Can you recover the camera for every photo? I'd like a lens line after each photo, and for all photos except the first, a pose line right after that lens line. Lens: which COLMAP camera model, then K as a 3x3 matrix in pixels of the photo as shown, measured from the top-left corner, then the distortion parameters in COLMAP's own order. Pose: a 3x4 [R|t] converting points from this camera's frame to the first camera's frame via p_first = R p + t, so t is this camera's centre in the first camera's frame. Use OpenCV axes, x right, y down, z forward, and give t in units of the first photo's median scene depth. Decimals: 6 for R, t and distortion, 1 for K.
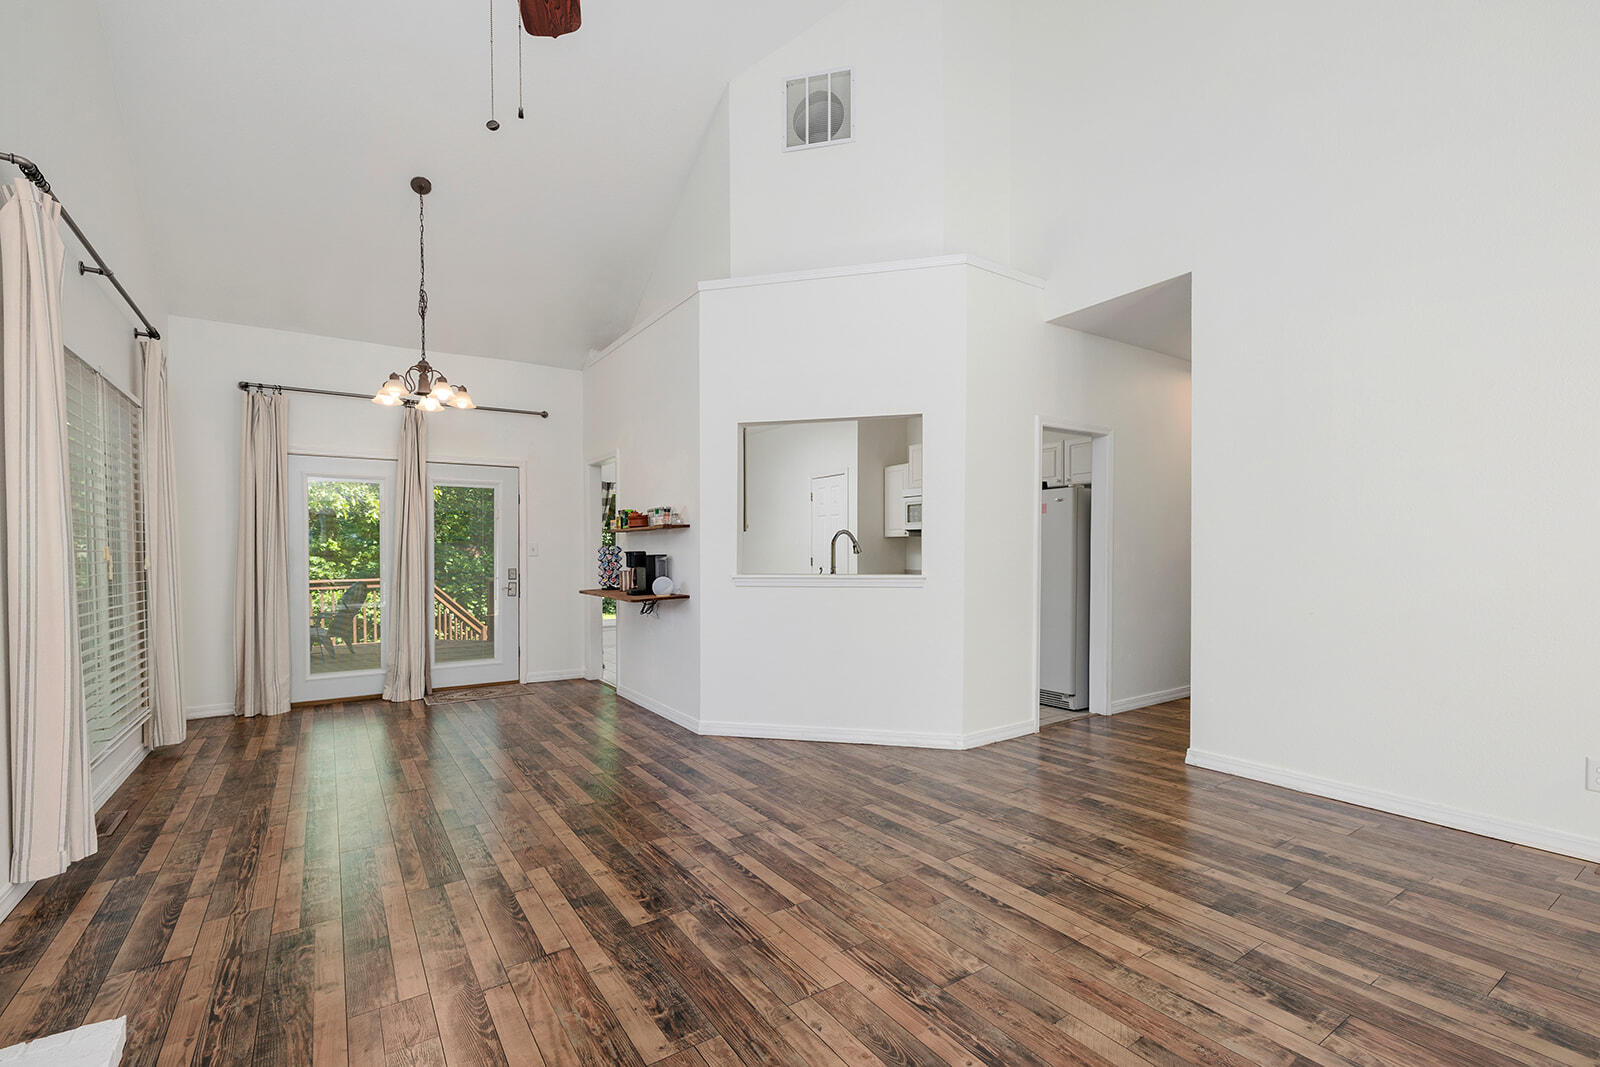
lens RADIAL K [[710.4, 0, 792.6], [0, 710.4, 549.6], [0, 0, 1]] dist [0.001063, 0.000313]
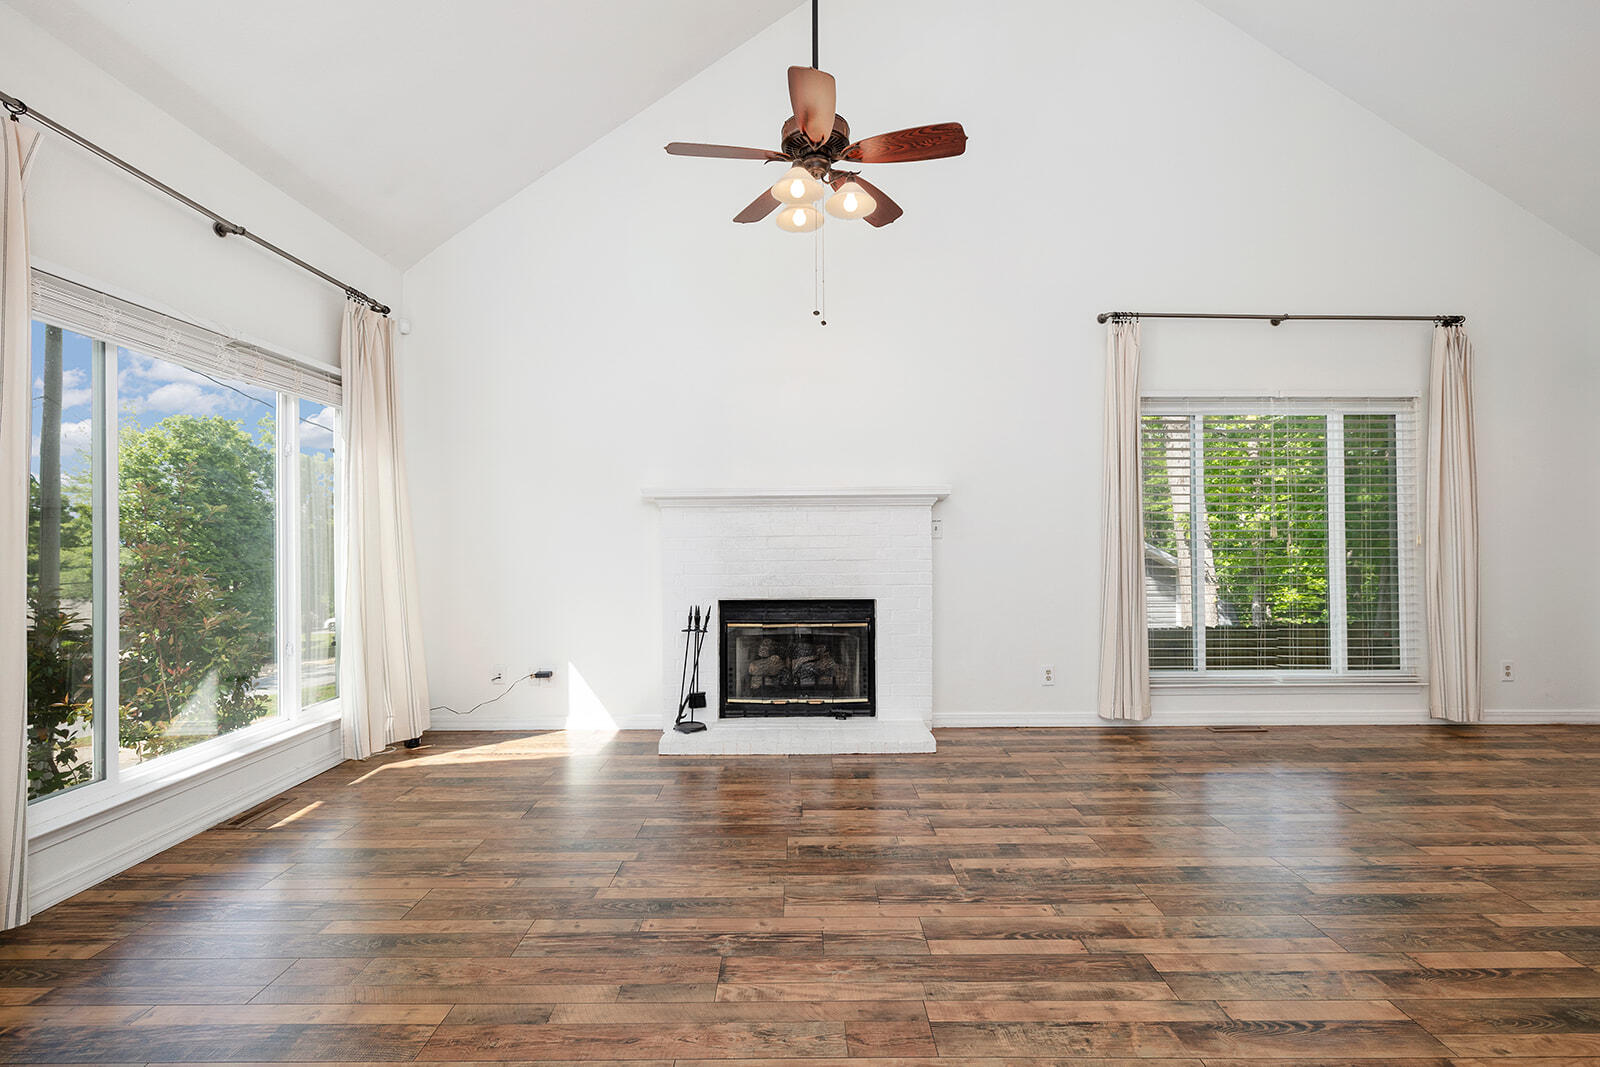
lens RADIAL K [[675.0, 0, 798.9], [0, 675.0, 527.3], [0, 0, 1]] dist [0.000627, -0.000029]
pose [[-0.552361, 0.004265, -0.833594, 0.383743], [0.015727, 0.999862, -0.005306, -0.008361], [0.833457, -0.016041, -0.552352, 0.645797]]
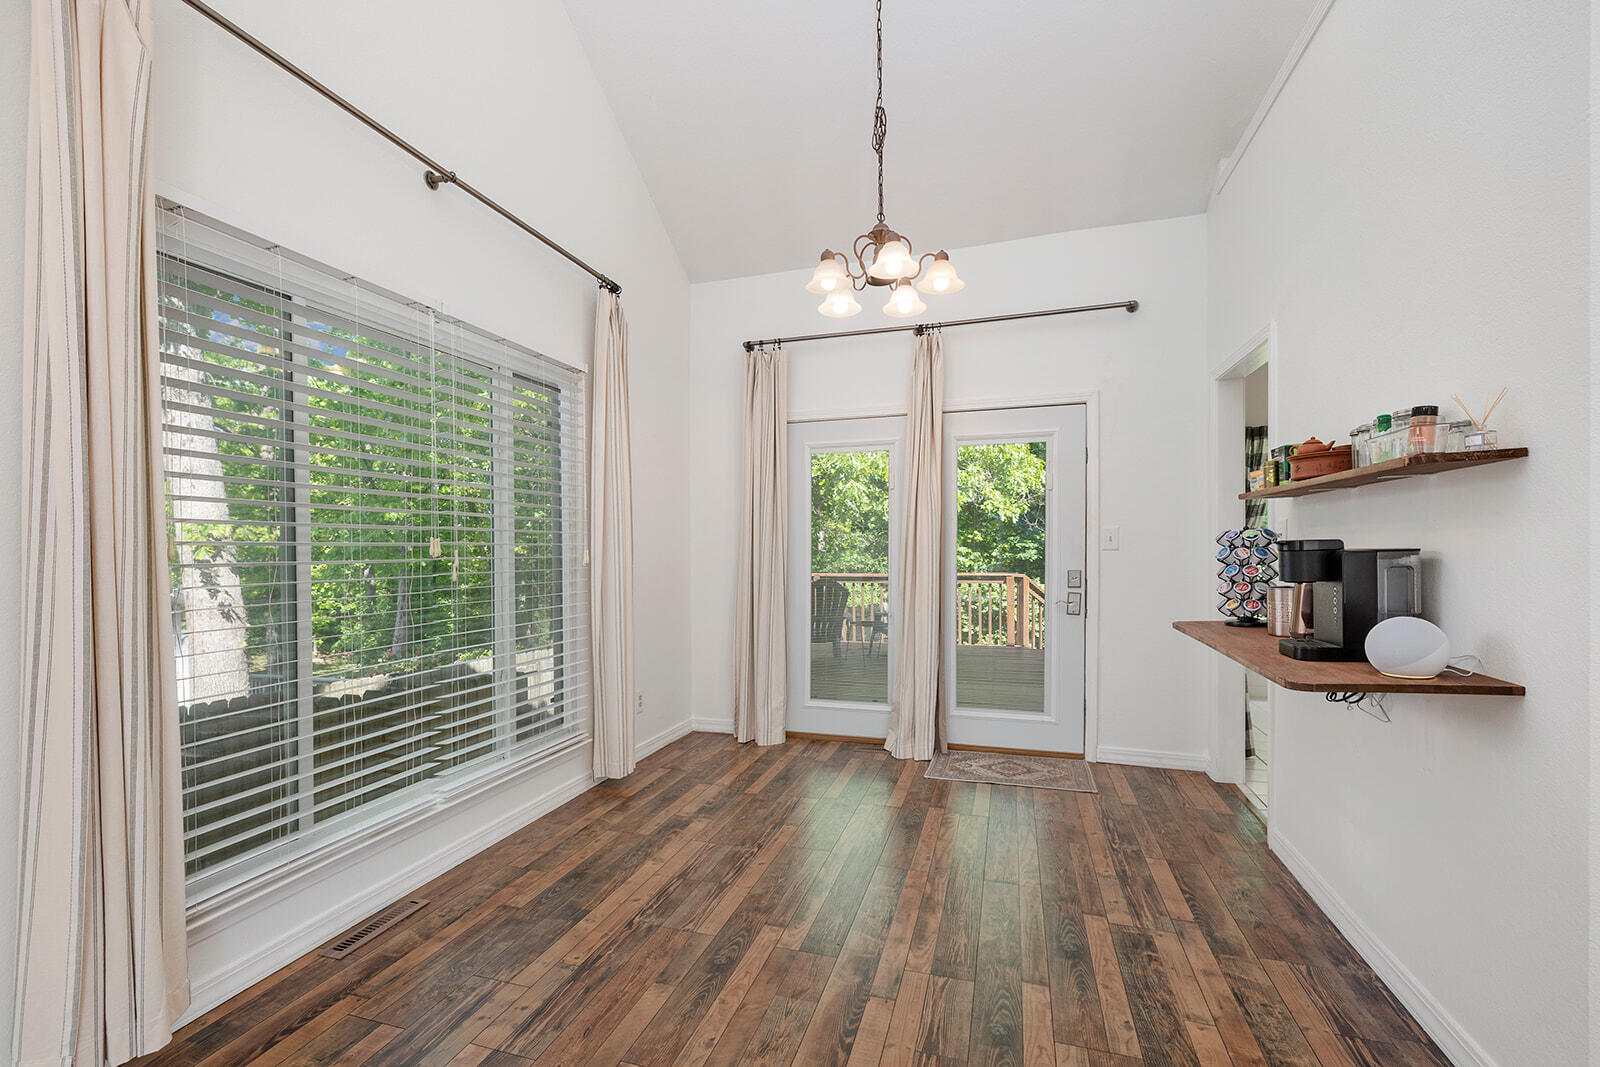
lens RADIAL K [[685.9, 0, 787.7], [0, 685.9, 554.2], [0, 0, 1]] dist [0.000129, -0.000013]
pose [[0.621504, 0.010719, -0.783338, -0.109890], [0.005270, 0.999827, 0.017862, 0.002060], [0.783393, -0.015230, 0.621340, 0.567578]]
